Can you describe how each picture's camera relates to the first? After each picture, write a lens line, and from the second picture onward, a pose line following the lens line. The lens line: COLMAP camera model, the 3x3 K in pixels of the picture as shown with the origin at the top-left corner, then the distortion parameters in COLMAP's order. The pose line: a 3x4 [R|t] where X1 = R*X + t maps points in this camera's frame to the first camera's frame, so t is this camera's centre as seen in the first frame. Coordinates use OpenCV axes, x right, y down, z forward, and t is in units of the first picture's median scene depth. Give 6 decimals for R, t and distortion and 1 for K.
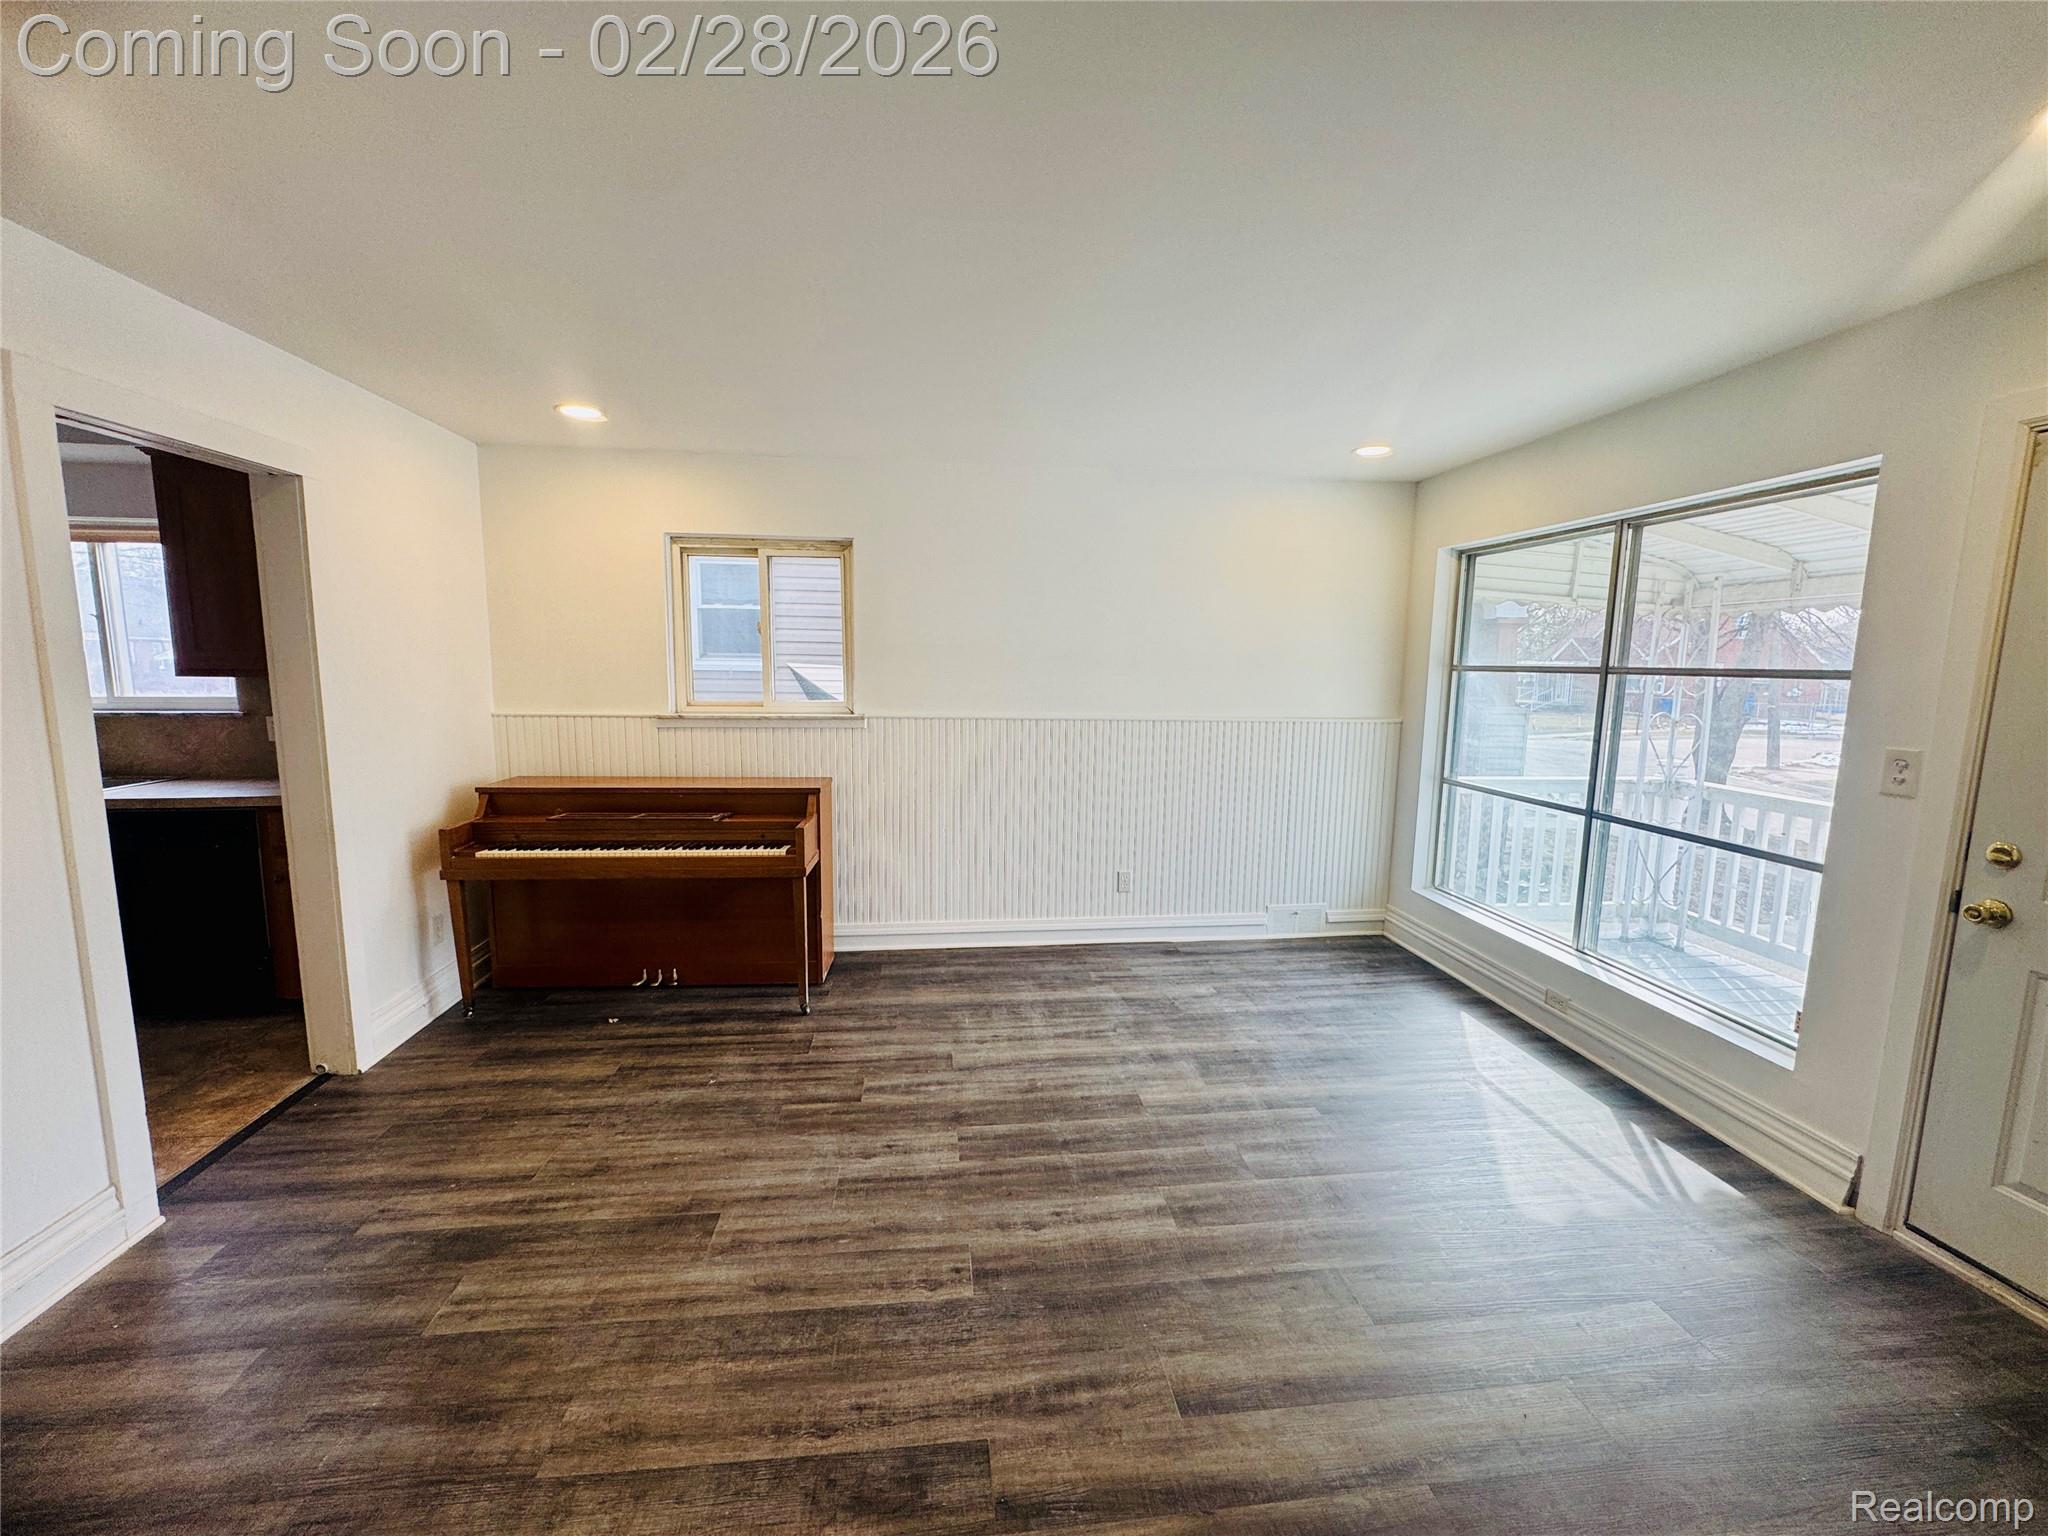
lens RADIAL K [[813.2, 0, 1028.6], [0, 813.2, 768.6], [0, 0, 1]] dist [-0.002805, -0.000390]
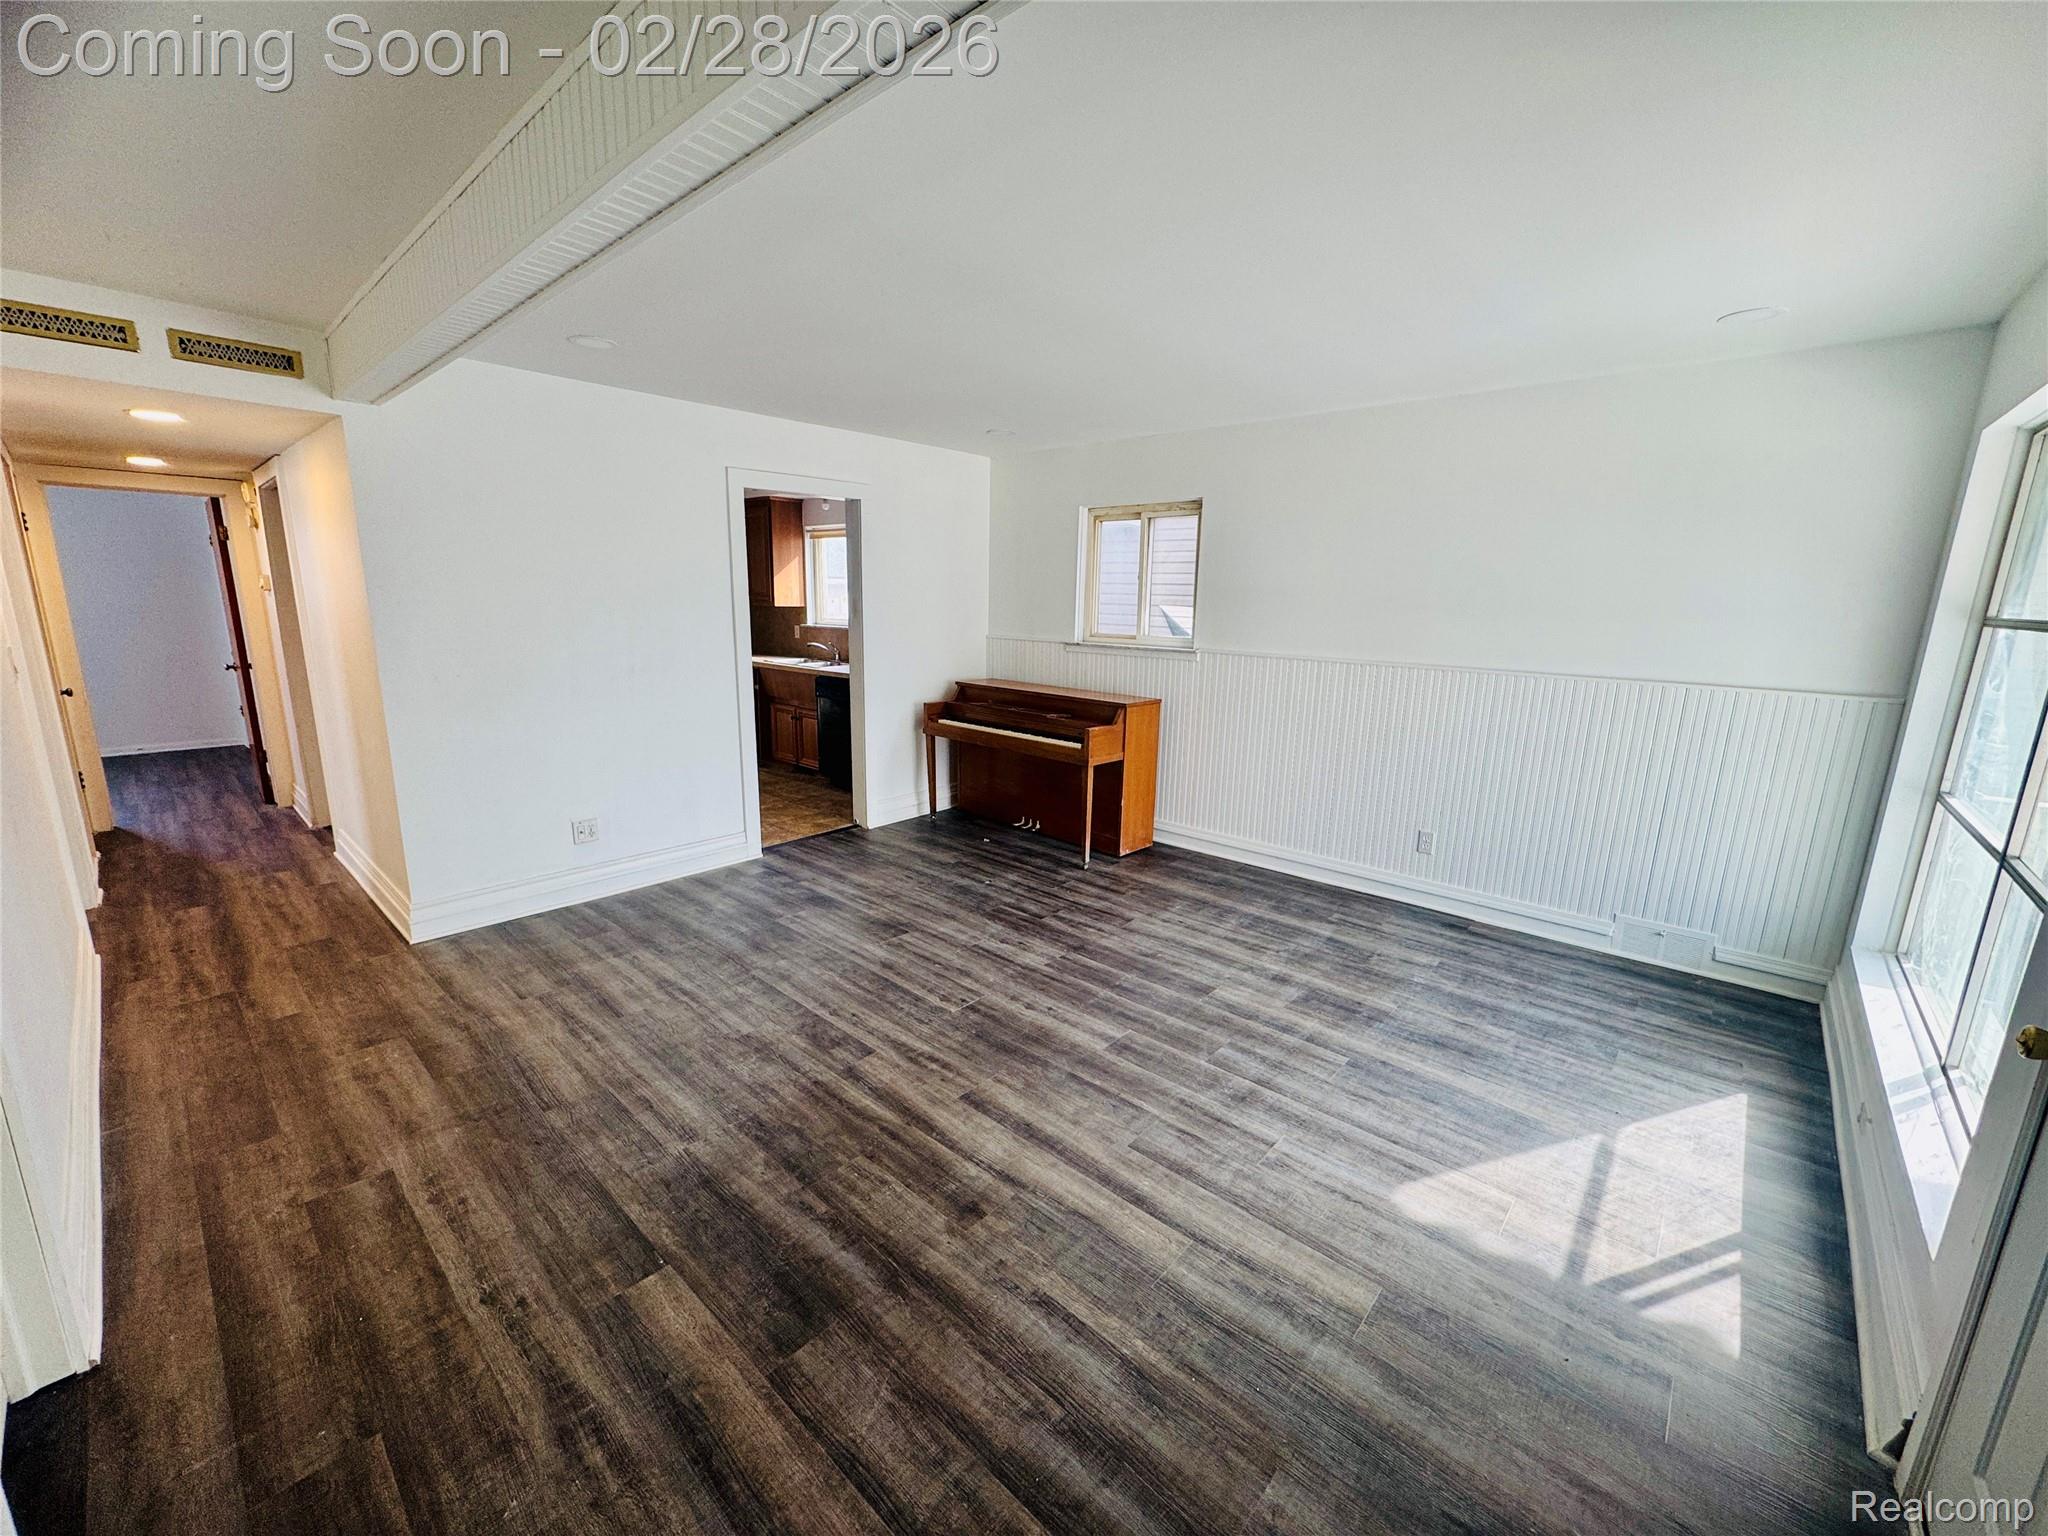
lens RADIAL K [[813.2, 0, 1014.6], [0, 813.2, 766.4], [0, 0, 1]] dist [-0.002805, -0.000390]
pose [[0.655685, 0.154973, -0.738959, 0.677432], [-0.105628, 0.987912, 0.113458, -0.005392], [0.747609, 0.003662, 0.664129, 0.027449]]
